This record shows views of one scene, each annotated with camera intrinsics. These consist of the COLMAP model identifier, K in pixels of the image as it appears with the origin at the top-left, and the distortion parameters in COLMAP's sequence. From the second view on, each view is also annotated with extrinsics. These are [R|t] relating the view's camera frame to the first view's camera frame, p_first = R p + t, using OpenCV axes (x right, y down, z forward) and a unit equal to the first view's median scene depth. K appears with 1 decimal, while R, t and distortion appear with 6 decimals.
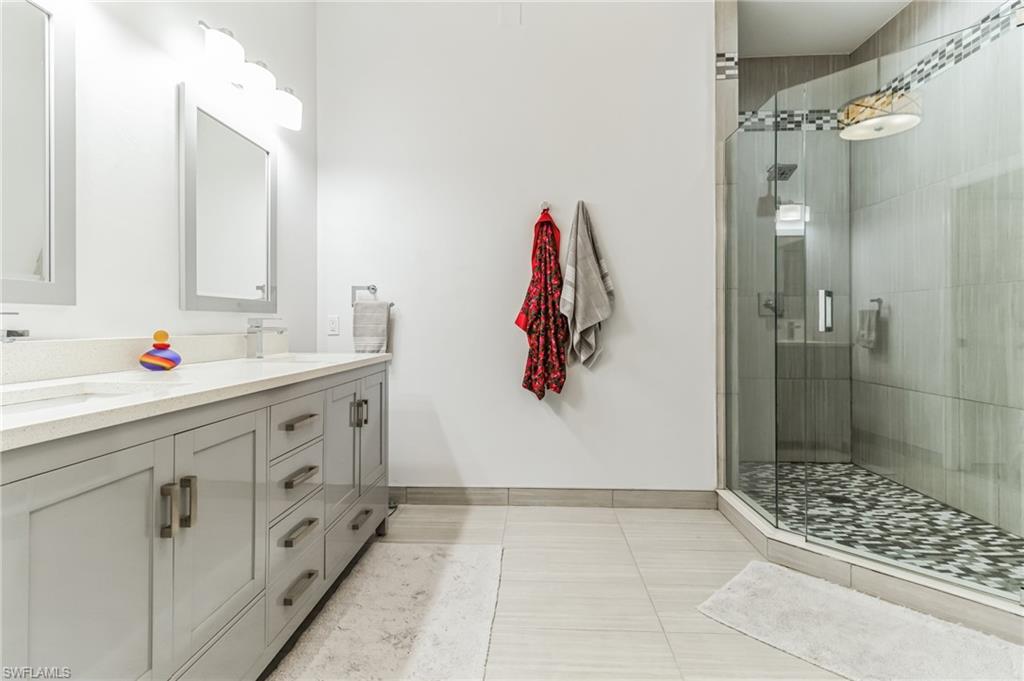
lens RADIAL K [[473.9, 0, 516.0], [0, 473.9, 324.8], [0, 0, 1]] dist [0.005234, -0.000171]
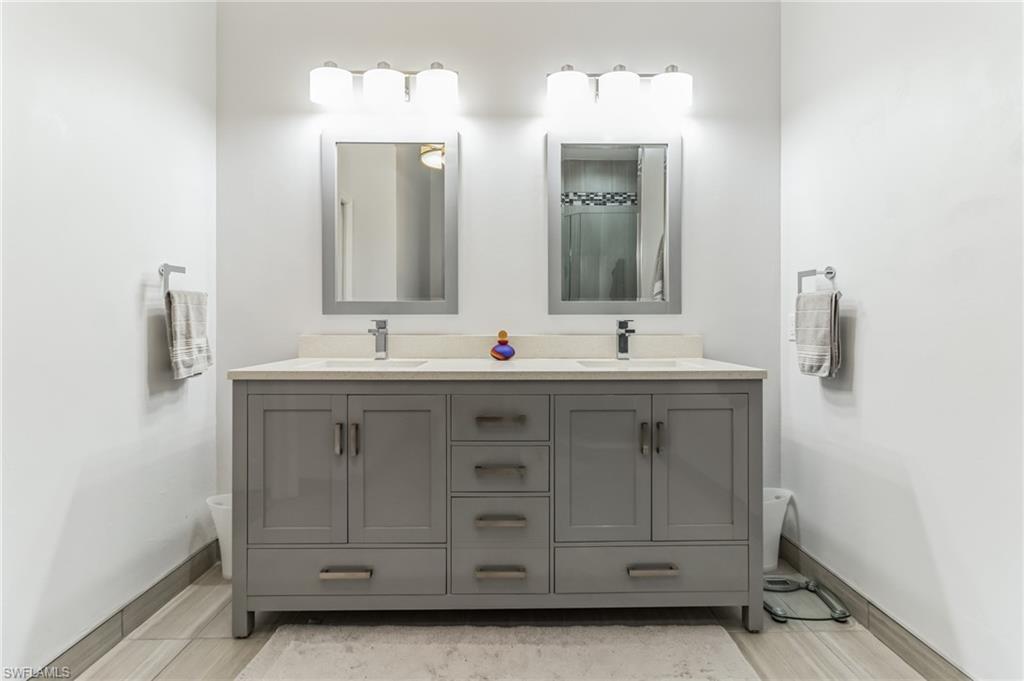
lens RADIAL K [[473.9, 0, 516.0], [0, 473.9, 324.8], [0, 0, 1]] dist [0.005234, -0.000171]
pose [[0.069813, 0.002957, -0.997556, 0.600649], [-0.001768, 0.999994, 0.002840, -0.008521], [0.997559, 0.001565, 0.069817, 0.942469]]
